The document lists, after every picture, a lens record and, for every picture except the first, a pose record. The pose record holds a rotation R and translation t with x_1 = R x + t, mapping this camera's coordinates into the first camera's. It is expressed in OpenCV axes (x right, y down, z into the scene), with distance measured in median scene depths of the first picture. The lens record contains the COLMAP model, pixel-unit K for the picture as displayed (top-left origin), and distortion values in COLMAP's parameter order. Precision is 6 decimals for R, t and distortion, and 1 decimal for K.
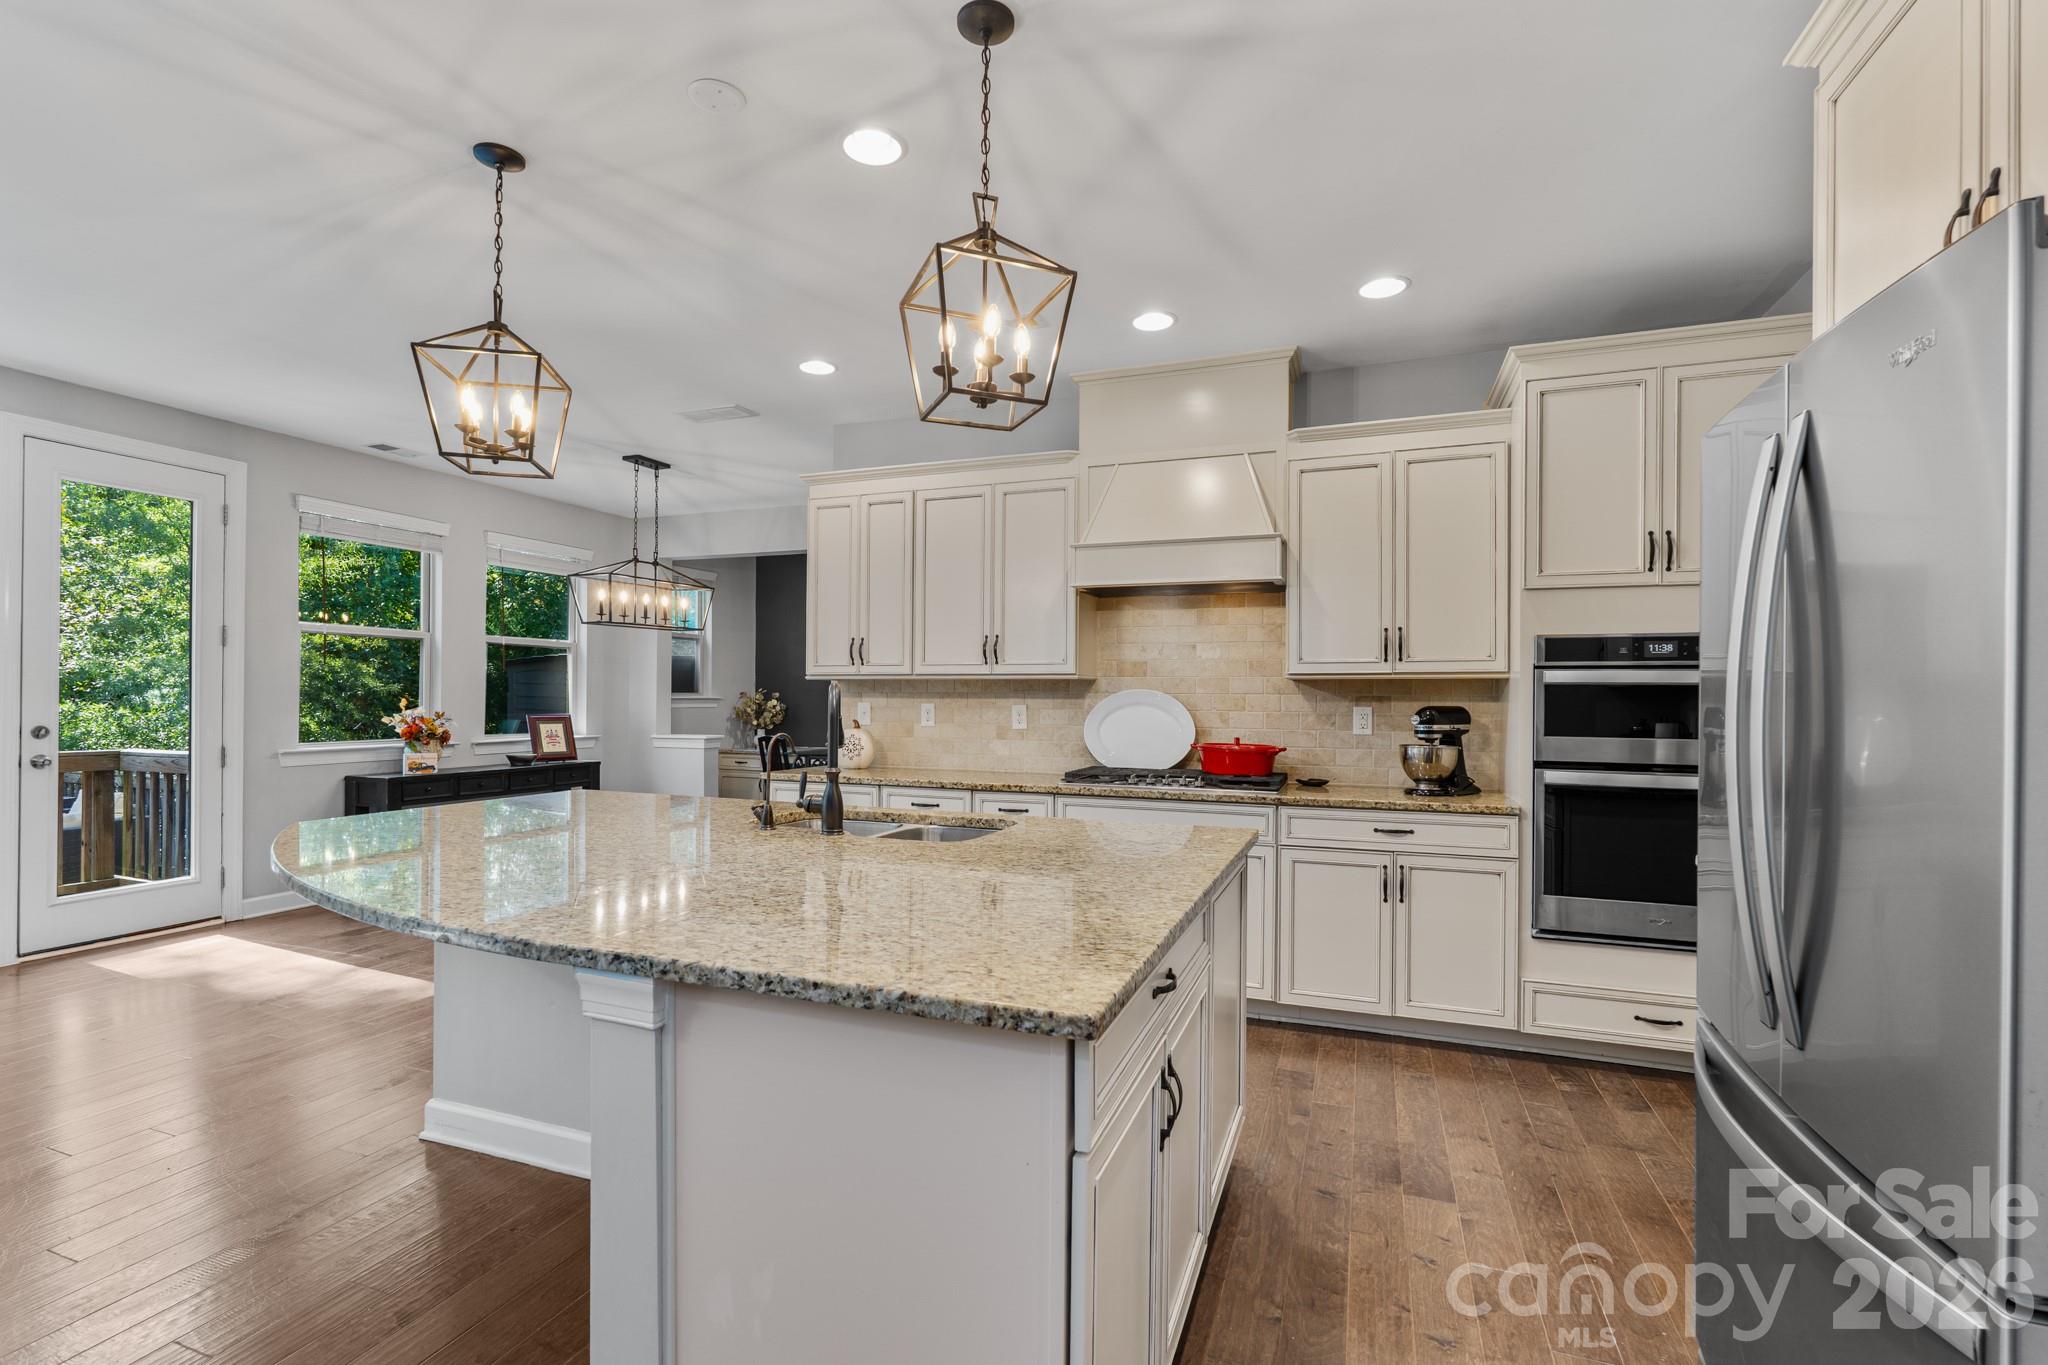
lens RADIAL K [[917.6, 0, 1023.9], [0, 917.6, 694.7], [0, 0, 1]] dist [-0.000948, -0.000099]
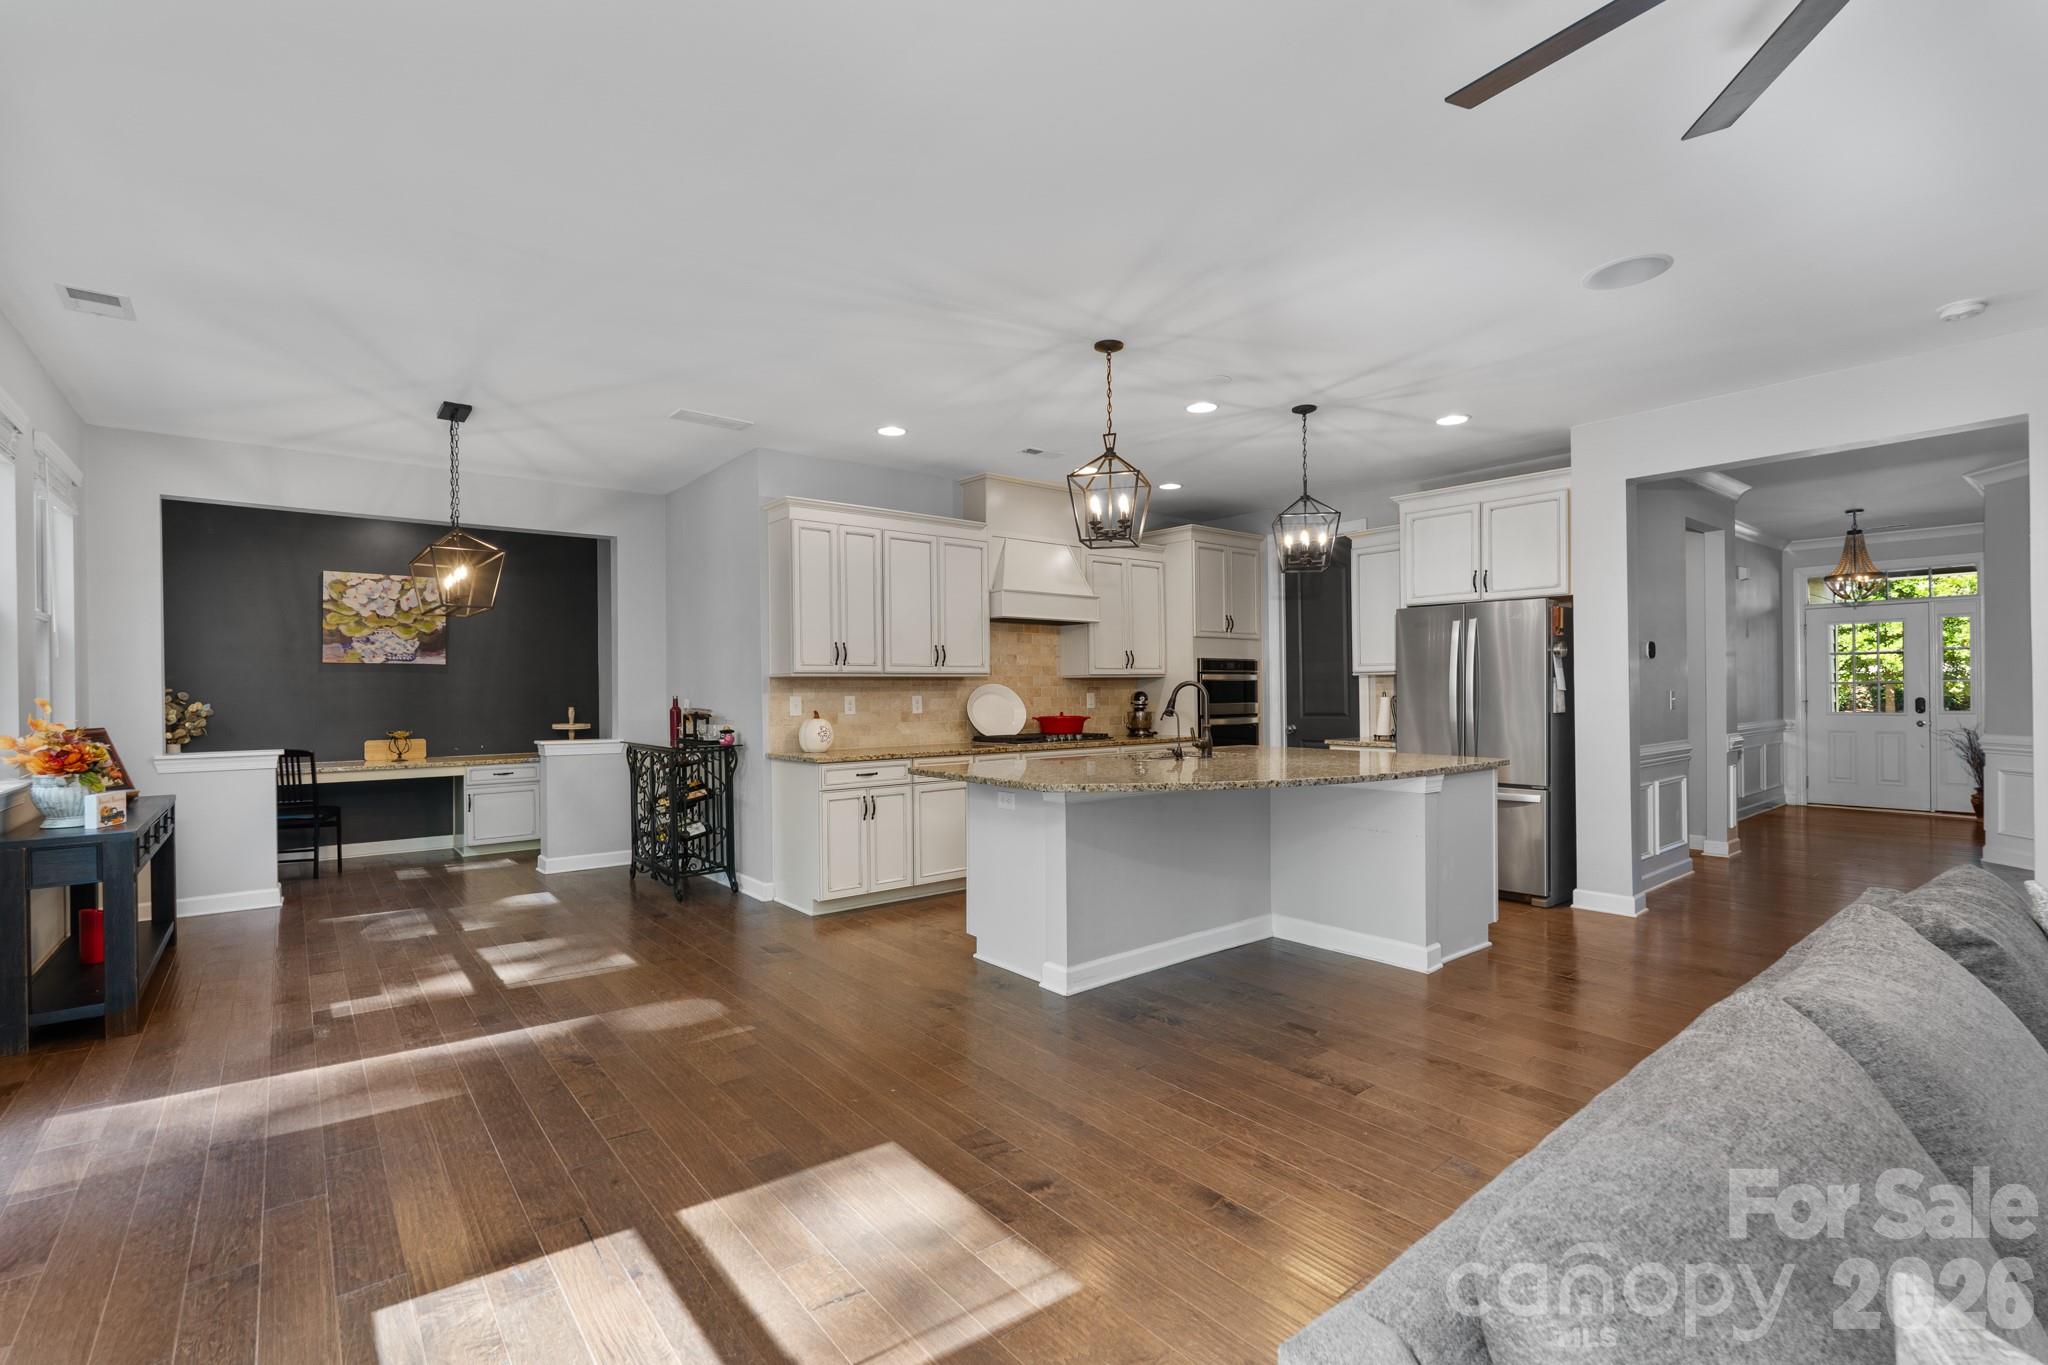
lens RADIAL K [[908.7, 0, 1018.3], [0, 908.7, 691.6], [0, 0, 1]] dist [-0.004662, -0.000064]
pose [[0.507311, -0.012711, 0.861669, -1.162617], [0.009054, 0.999915, 0.009420, -0.006737], [-0.861715, 0.003023, 0.507383, 0.203072]]
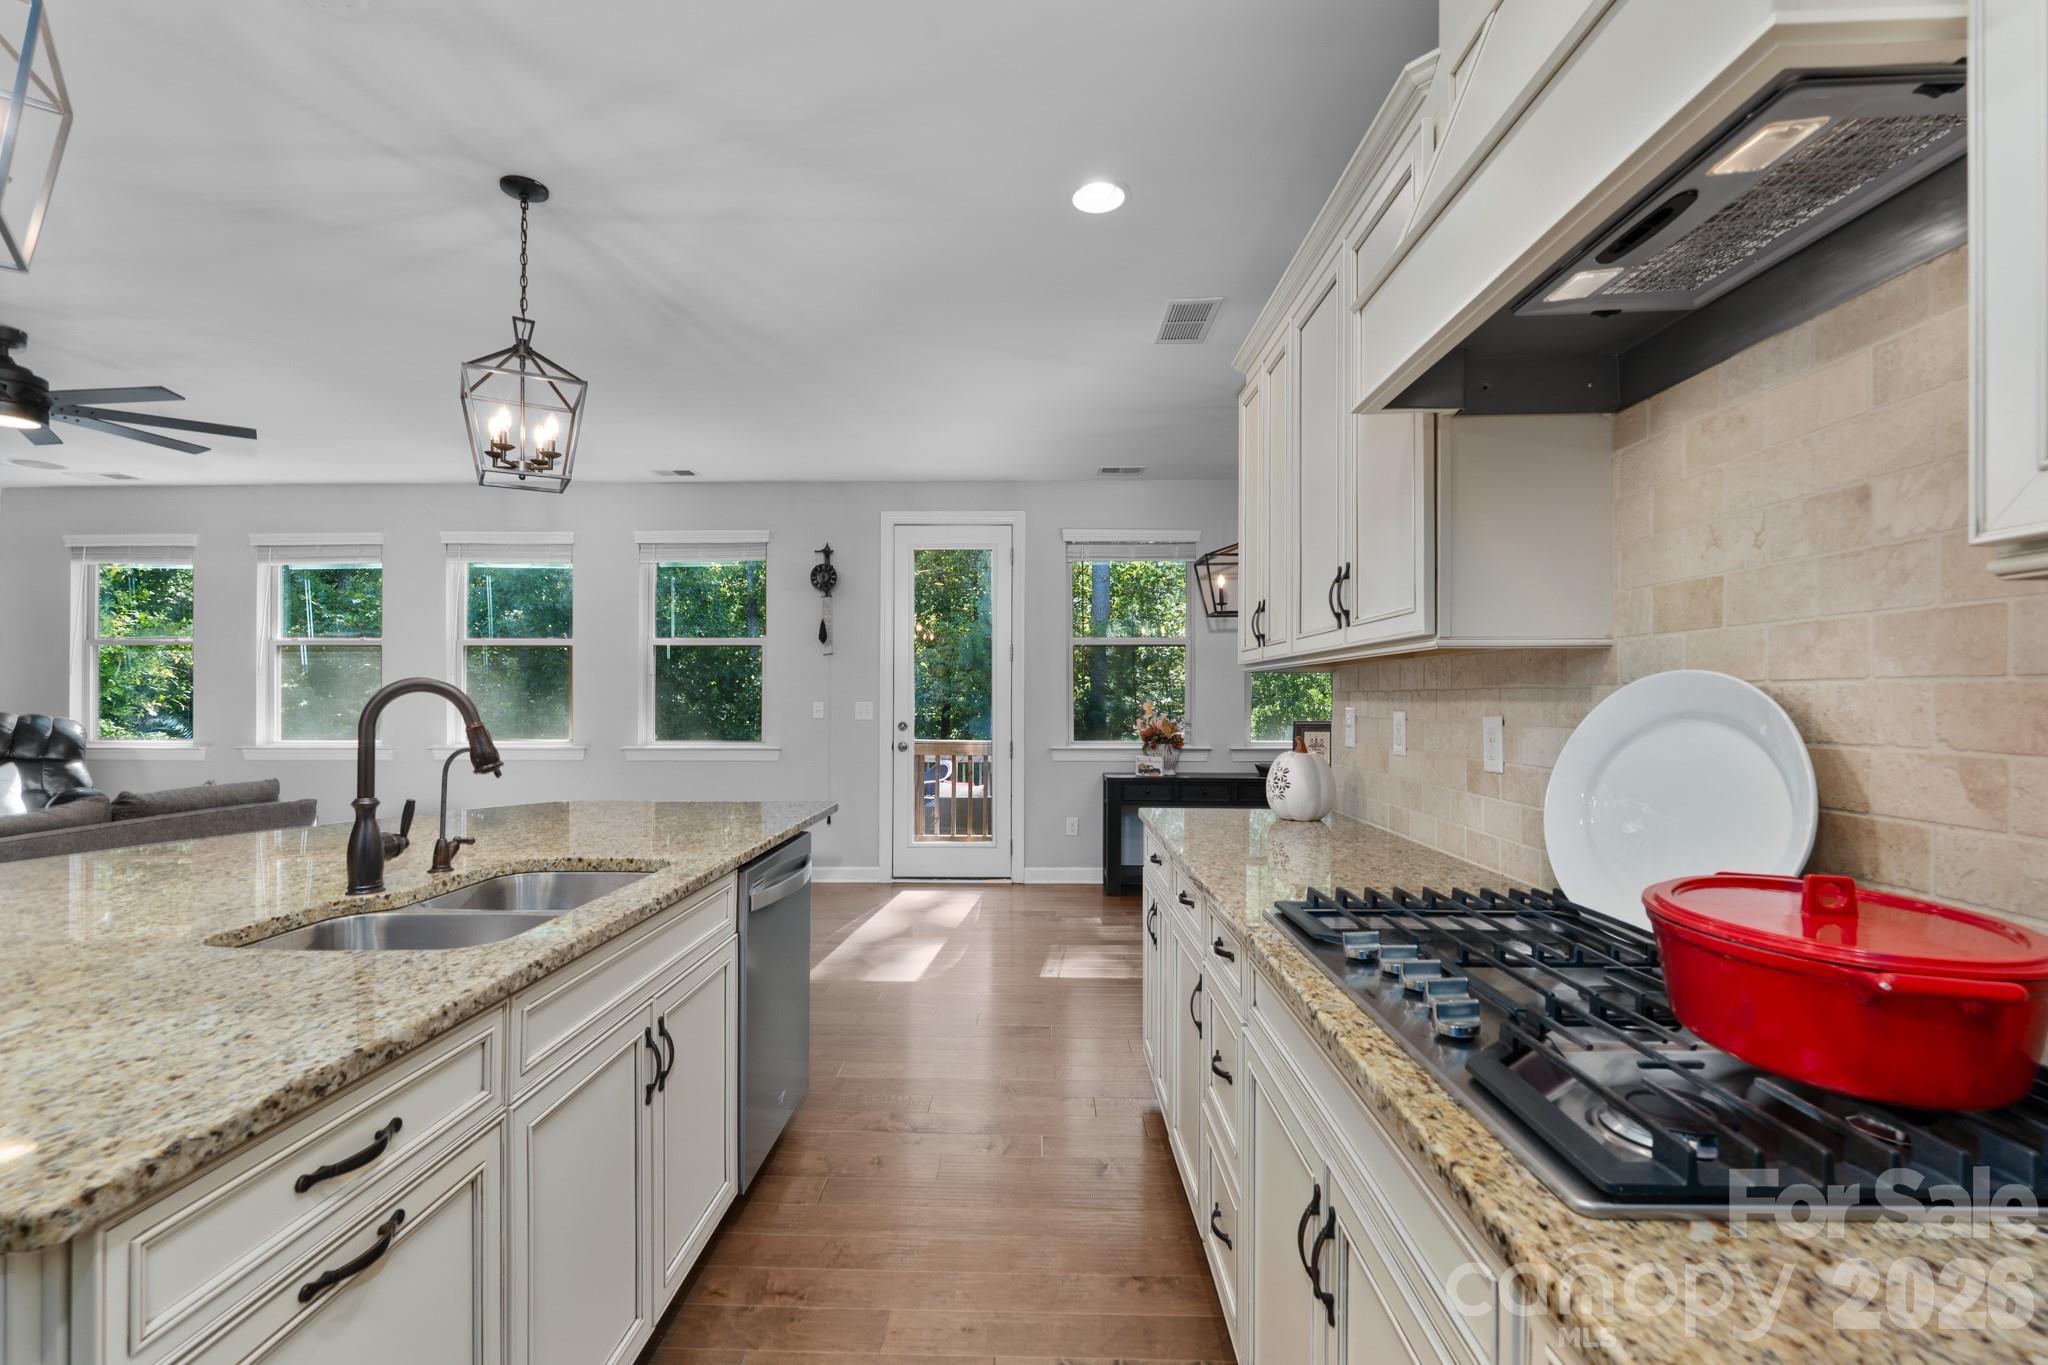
lens RADIAL K [[908.7, 0, 1018.3], [0, 908.7, 691.6], [0, 0, 1]] dist [-0.004662, -0.000064]
pose [[0.335433, -0.013280, -0.941970, 0.344880], [0.006362, 0.999910, -0.011831, 0.003923], [0.942042, -0.002024, 0.335487, 0.691398]]
